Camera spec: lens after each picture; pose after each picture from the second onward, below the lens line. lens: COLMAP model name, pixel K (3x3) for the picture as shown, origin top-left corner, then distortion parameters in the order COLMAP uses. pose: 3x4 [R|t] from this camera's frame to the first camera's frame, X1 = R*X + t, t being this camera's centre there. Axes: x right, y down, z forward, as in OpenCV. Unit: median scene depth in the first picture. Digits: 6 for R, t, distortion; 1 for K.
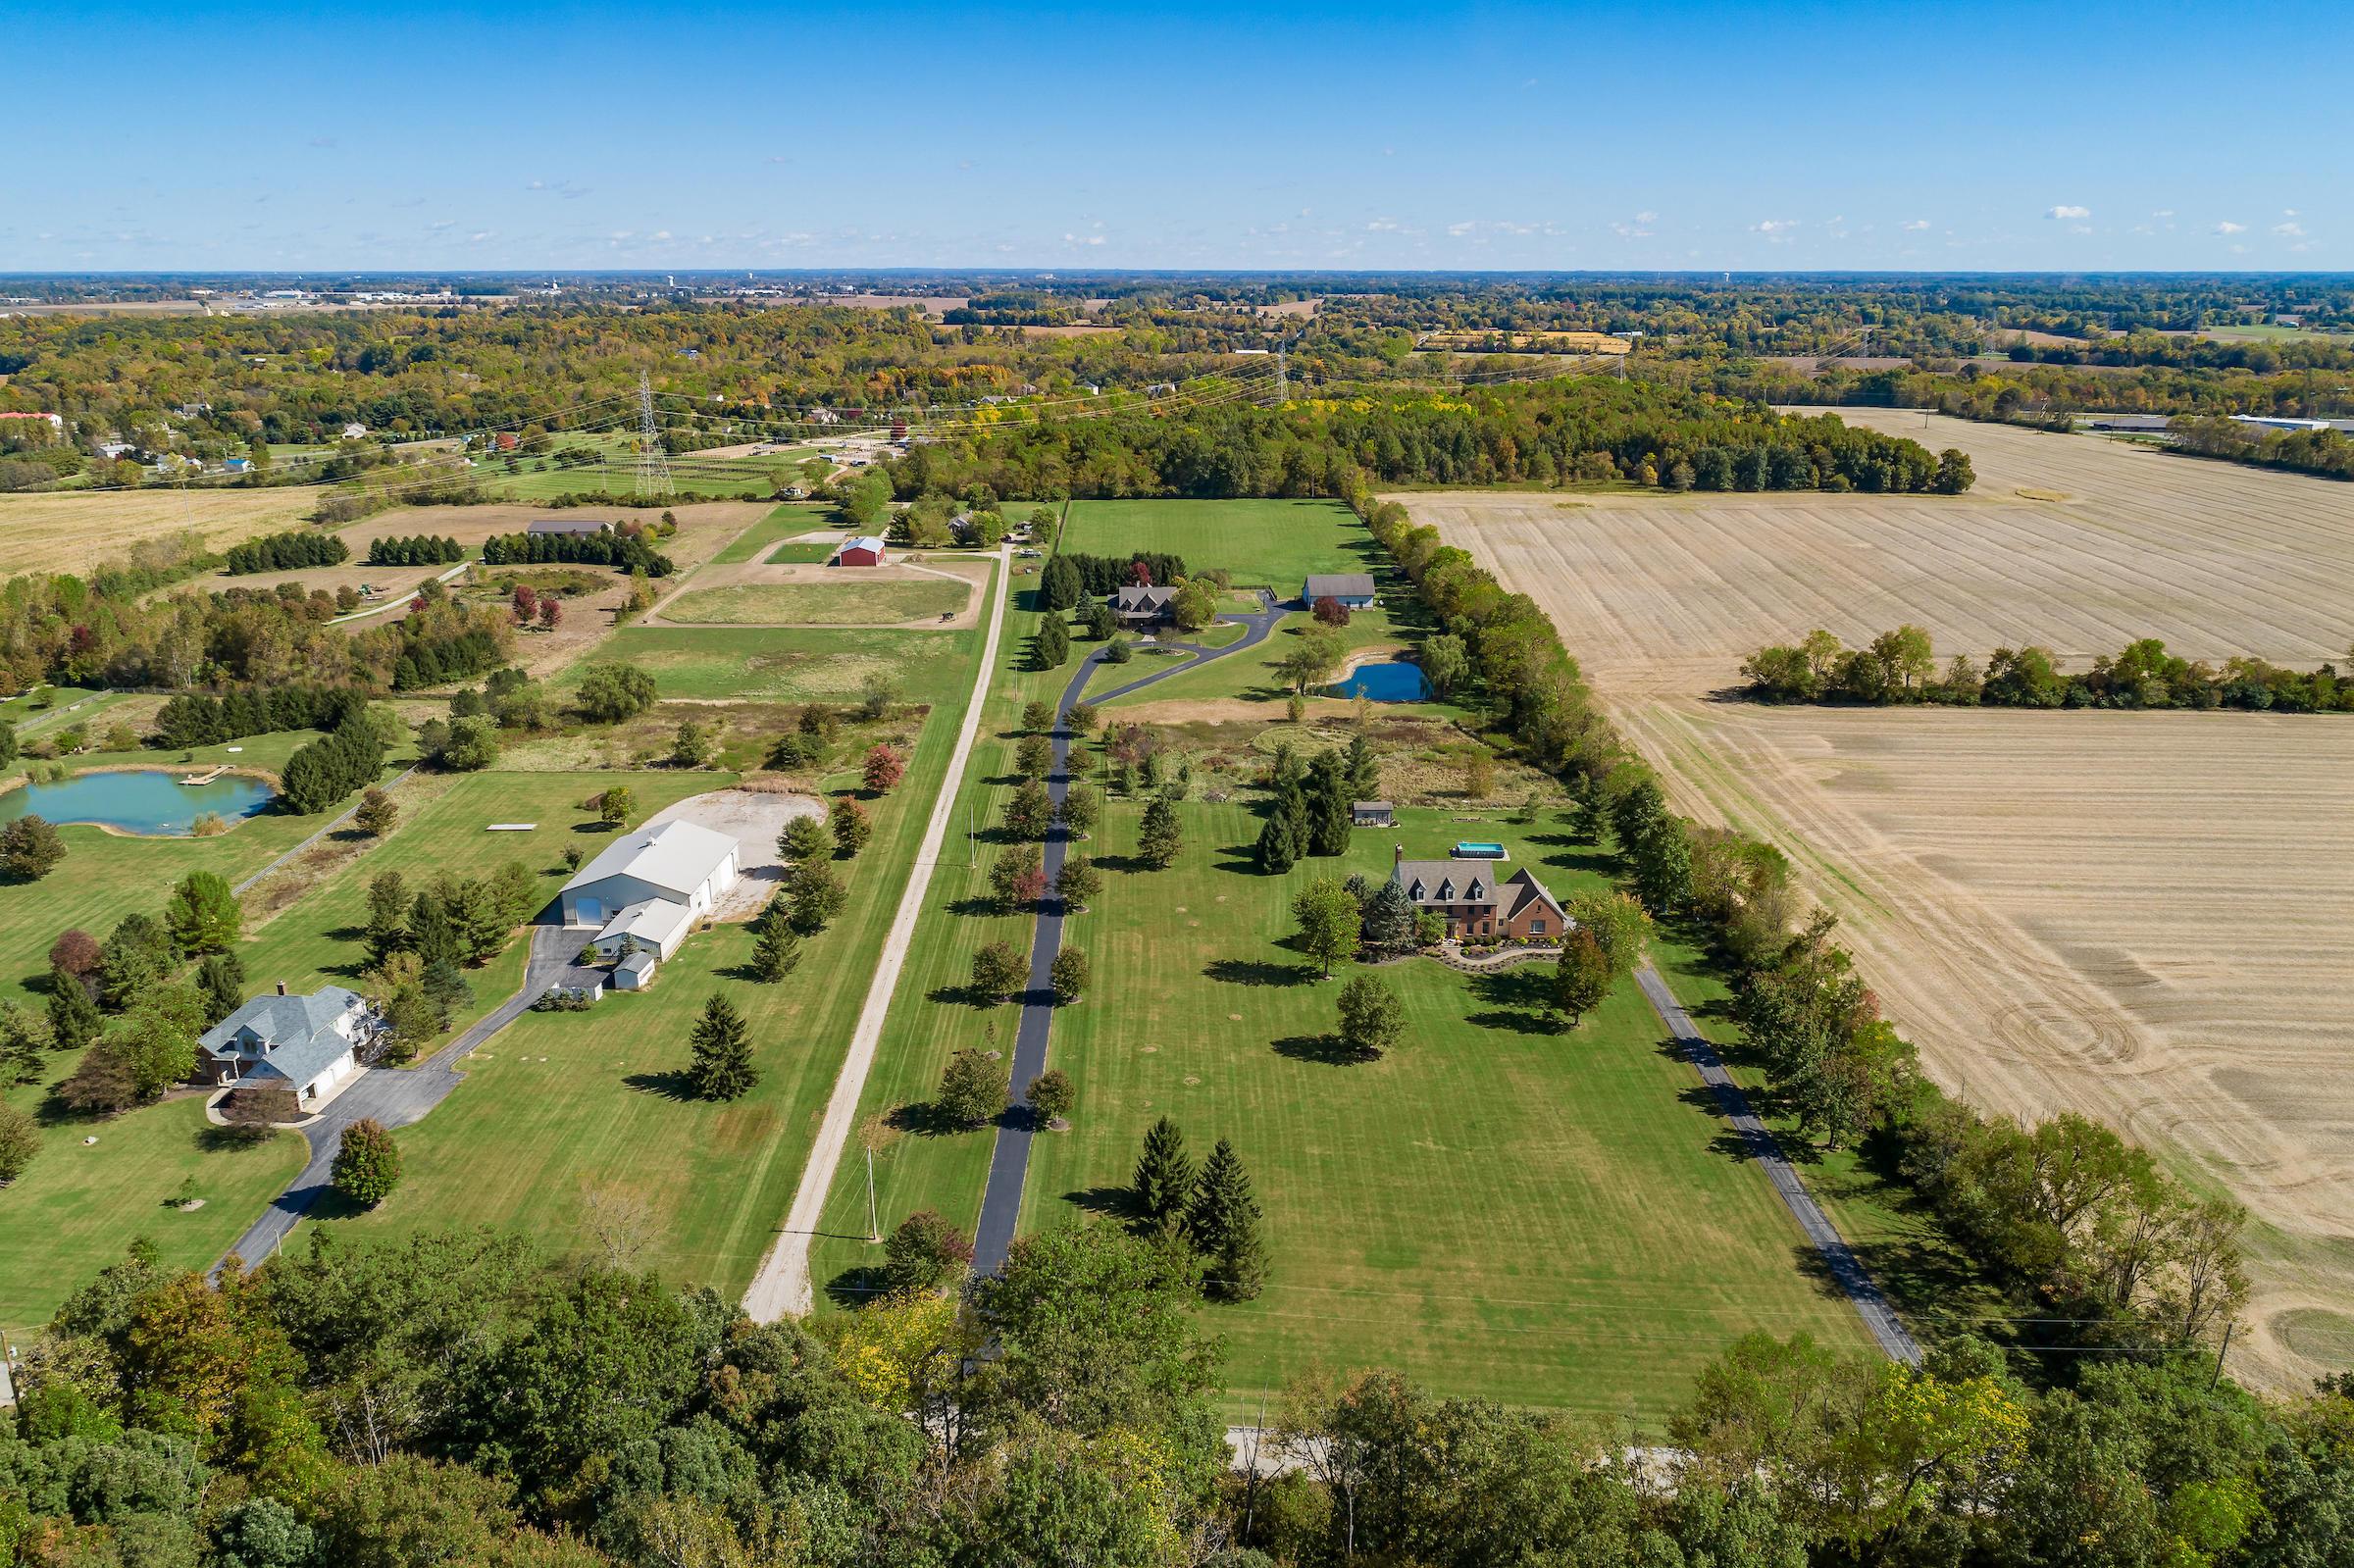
lens RADIAL K [[1603.2, 0, 1180.3], [0, 1603.2, 785.5], [0, 0, 1]] dist [-0.004168, 0.005984]
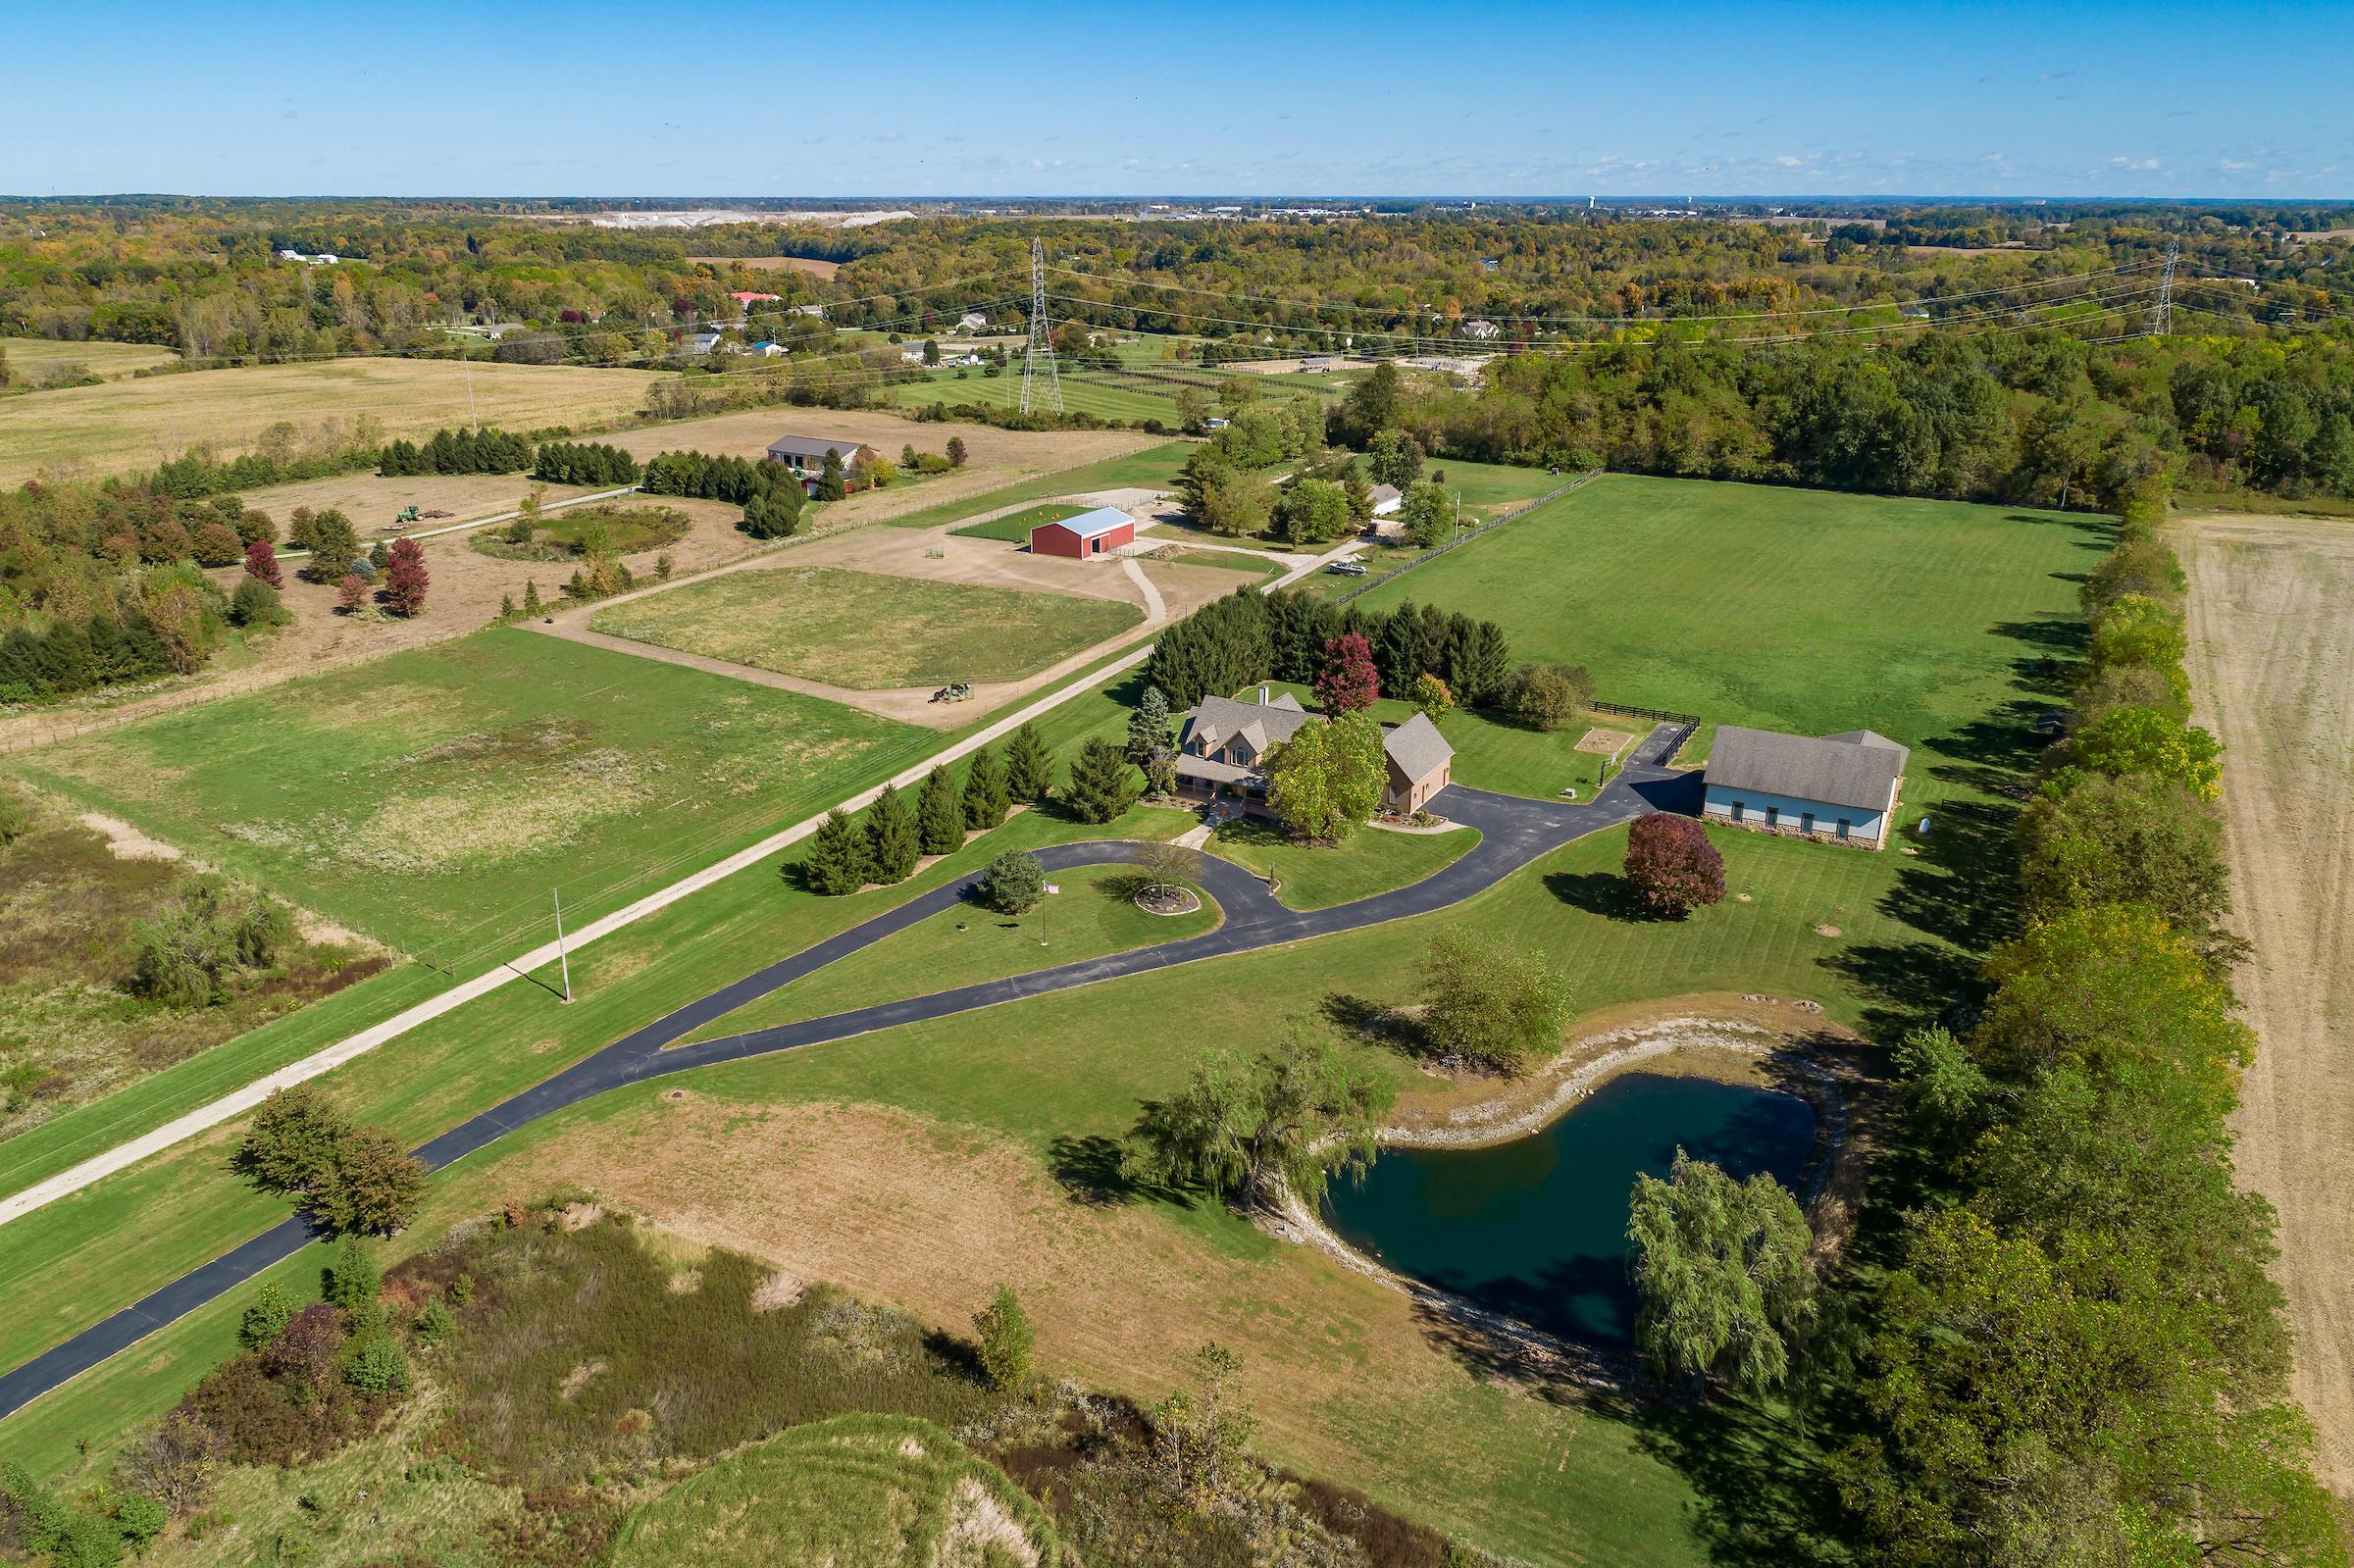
lens RADIAL K [[1598.3, 0, 1180.2], [0, 1598.3, 784.2], [0, 0, 1]] dist [-0.005485, 0.003674]
pose [[0.849987, 0.184912, -0.493285, 0.113939], [-0.164845, 0.982708, 0.084330, -0.089875], [0.500349, 0.009637, 0.865770, 0.416985]]
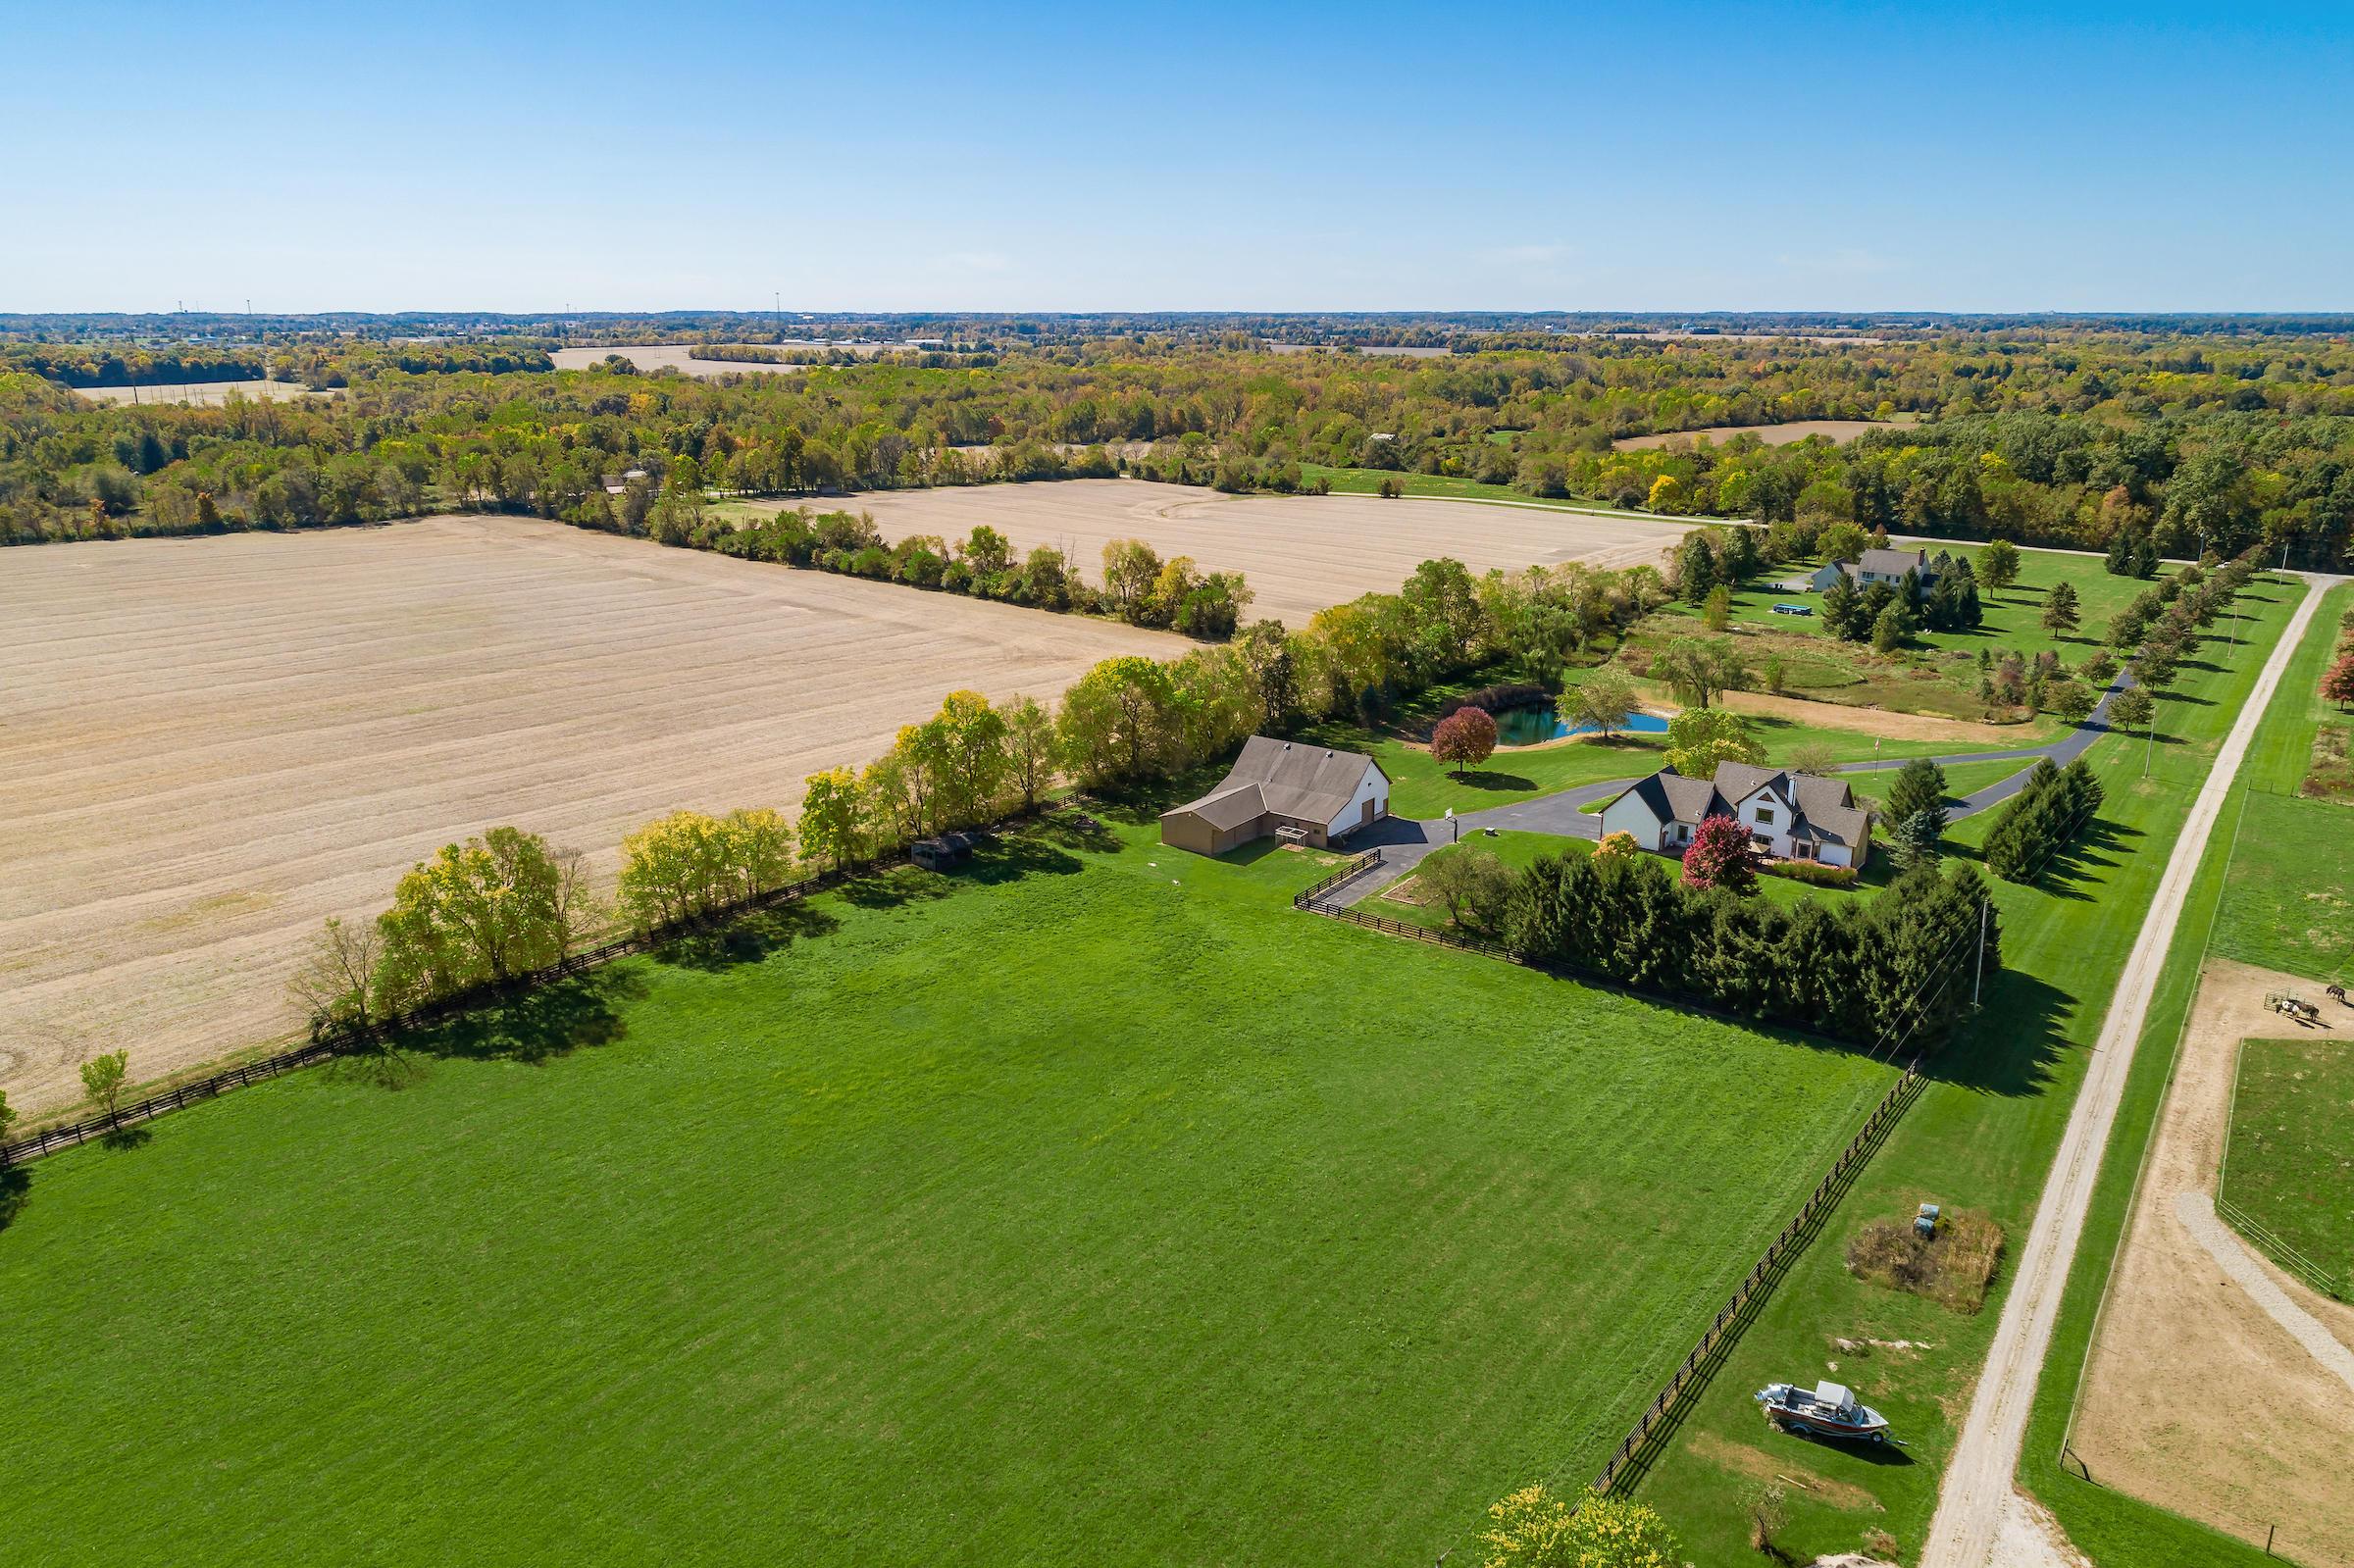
lens RADIAL K [[1591.7, 0, 1178.1], [0, 1591.7, 782.9], [0, 0, 1]] dist [-0.006569, 0.008675]
pose [[-0.770585, -0.181832, 0.610849, -0.109745], [0.197542, 0.843097, 0.500165, -0.253905], [-0.605950, 0.506088, -0.613758, 0.921402]]
